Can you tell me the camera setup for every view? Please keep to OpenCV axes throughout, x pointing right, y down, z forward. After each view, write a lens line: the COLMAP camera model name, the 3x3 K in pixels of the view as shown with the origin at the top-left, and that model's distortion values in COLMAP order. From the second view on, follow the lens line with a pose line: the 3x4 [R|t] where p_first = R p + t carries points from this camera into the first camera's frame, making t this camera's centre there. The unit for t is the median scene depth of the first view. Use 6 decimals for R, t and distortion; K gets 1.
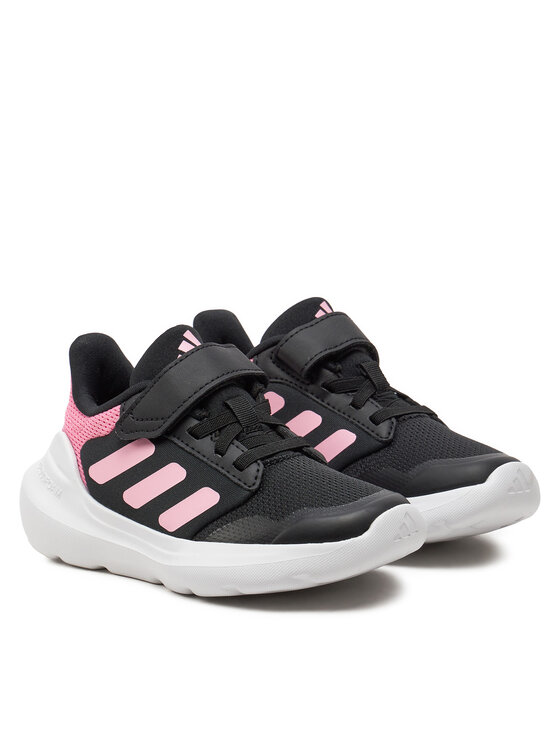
lens RADIAL K [[2209.8, 0, 280.0], [0, 2209.8, 372.8], [0, 0, 1]] dist [0.133249, 0.000000]
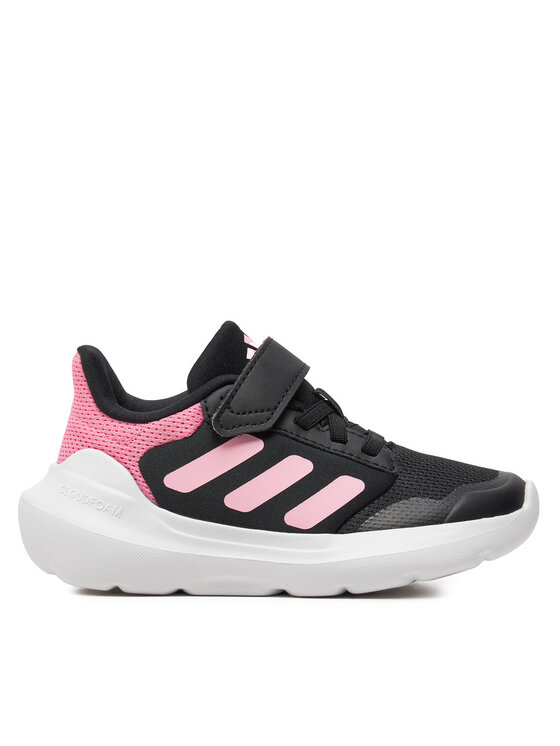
lens RADIAL K [[1709.3, 0, 280.2], [0, 1709.3, 373.5], [0, 0, 1]] dist [-0.152137, 0.000000]
pose [[0.770608, 0.006155, 0.637280, -0.496251], [0.098467, 0.986796, -0.128598, 0.096624], [-0.629657, 0.161850, 0.759827, 0.460713]]
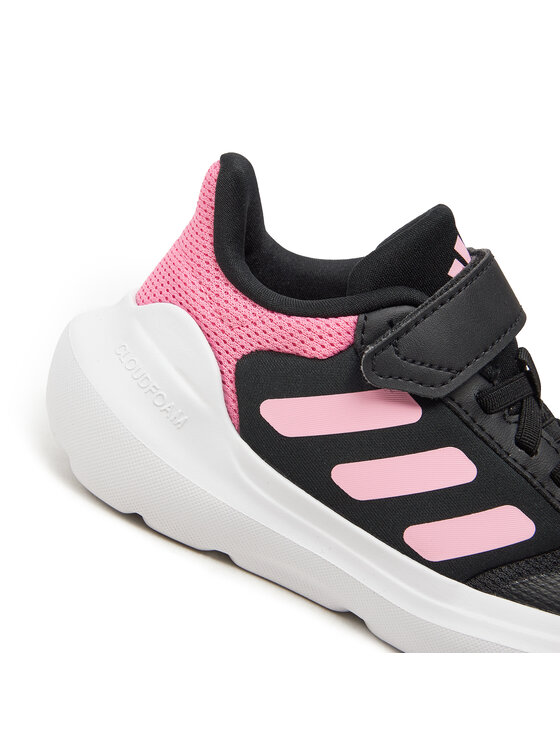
lens RADIAL K [[1034.2, 0, 280.2], [0, 1034.2, 372.2], [0, 0, 1]] dist [-0.049694, 0.000000]
pose [[0.779201, 0.153424, 0.607706, -0.256672], [-0.298539, 0.943377, 0.144619, -0.005142], [-0.551108, -0.294111, 0.780883, 0.807351]]
